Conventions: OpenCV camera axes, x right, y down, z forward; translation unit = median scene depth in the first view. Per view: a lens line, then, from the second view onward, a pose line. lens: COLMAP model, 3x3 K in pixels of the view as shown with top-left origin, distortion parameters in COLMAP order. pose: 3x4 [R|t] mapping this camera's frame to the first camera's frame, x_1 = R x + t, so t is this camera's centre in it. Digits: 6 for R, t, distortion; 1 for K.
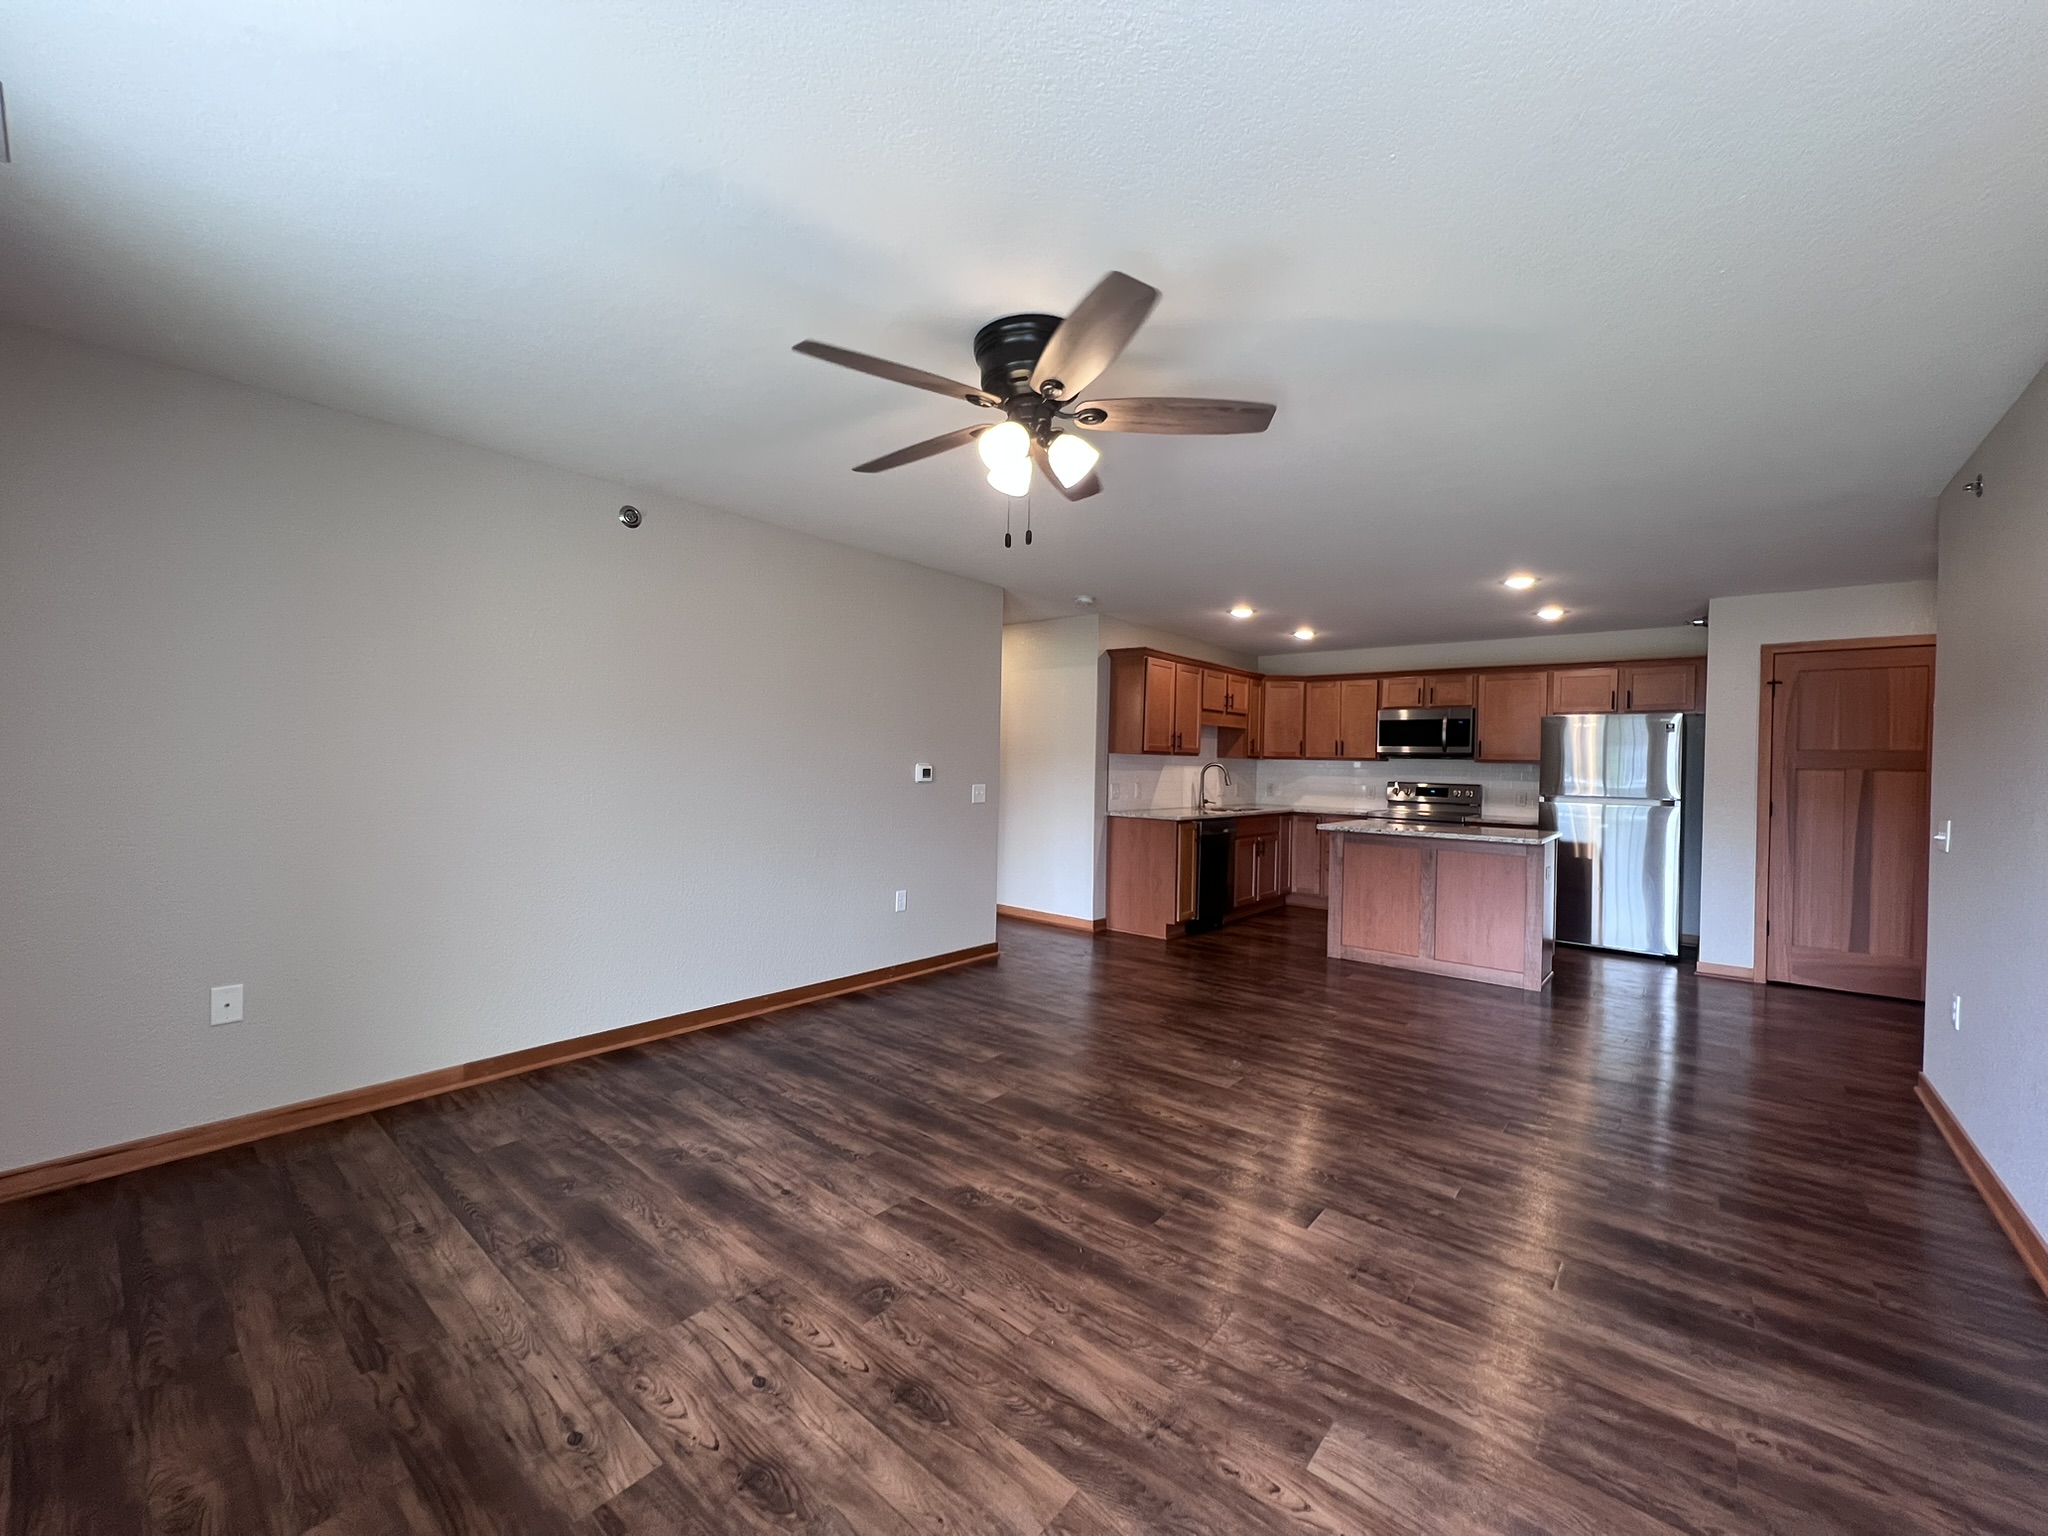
lens RADIAL K [[816.9, 0, 1018.6], [0, 816.9, 770.6], [0, 0, 1]] dist [-0.001628, 0.000579]
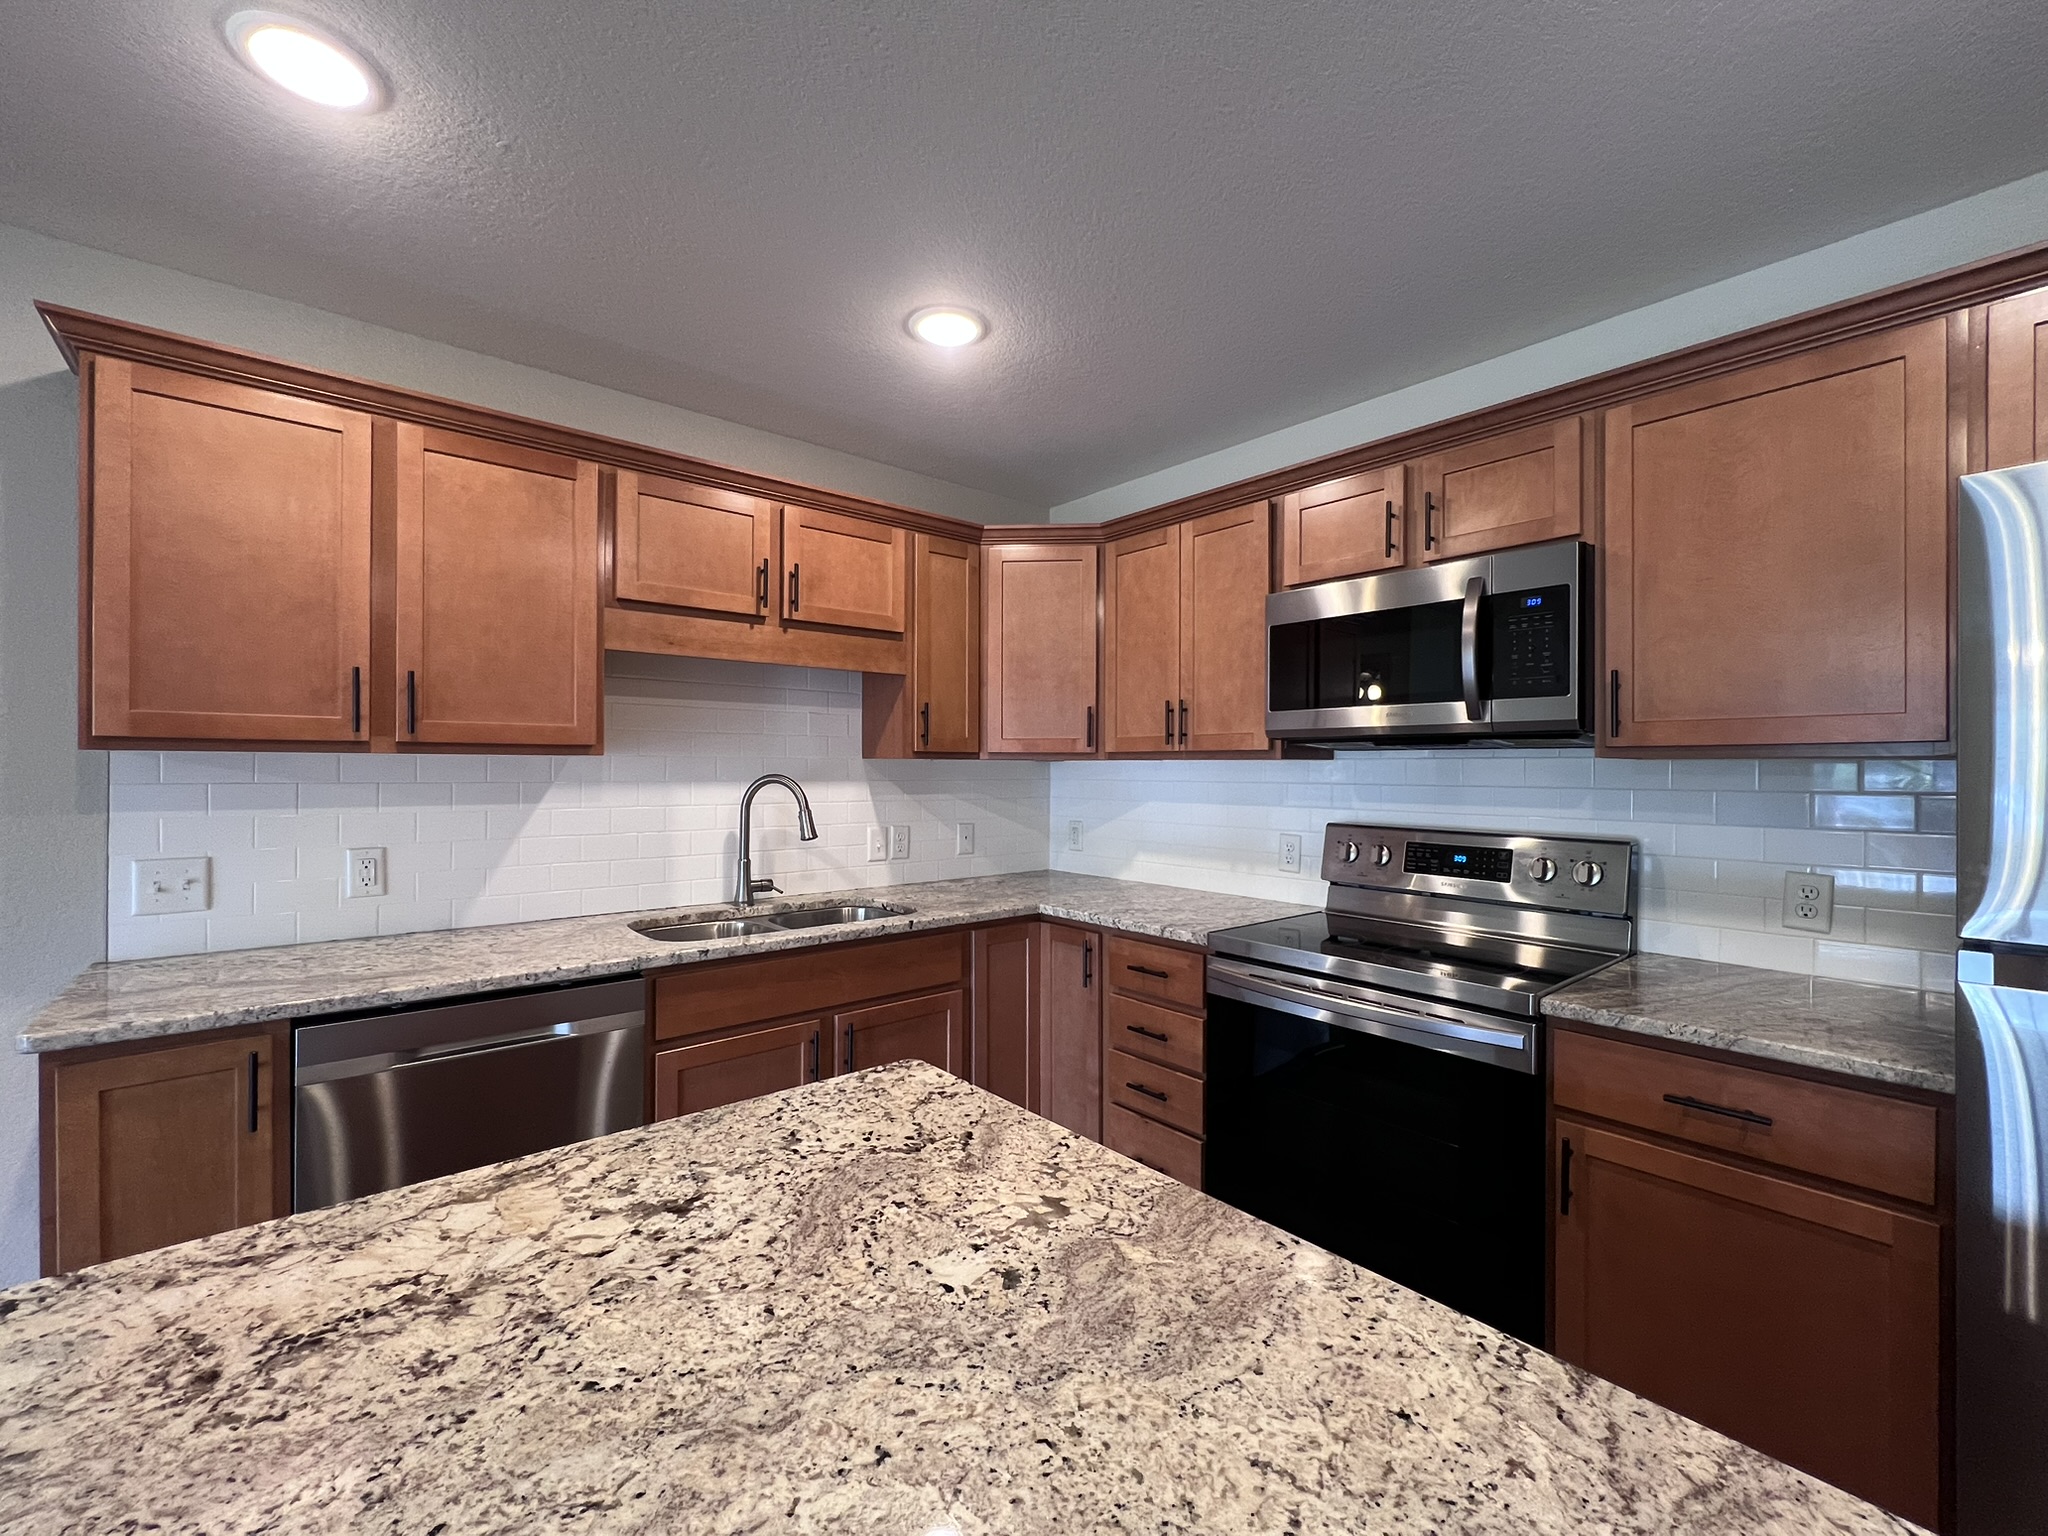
lens RADIAL K [[857.3, 0, 1015.6], [0, 857.3, 765.9], [0, 0, 1]] dist [0.001361, 0.000509]
pose [[0.986157, -0.017232, -0.164918, 0.549756], [0.015086, 0.999785, -0.014258, -0.008455], [0.165128, 0.011573, 0.986204, 0.916195]]
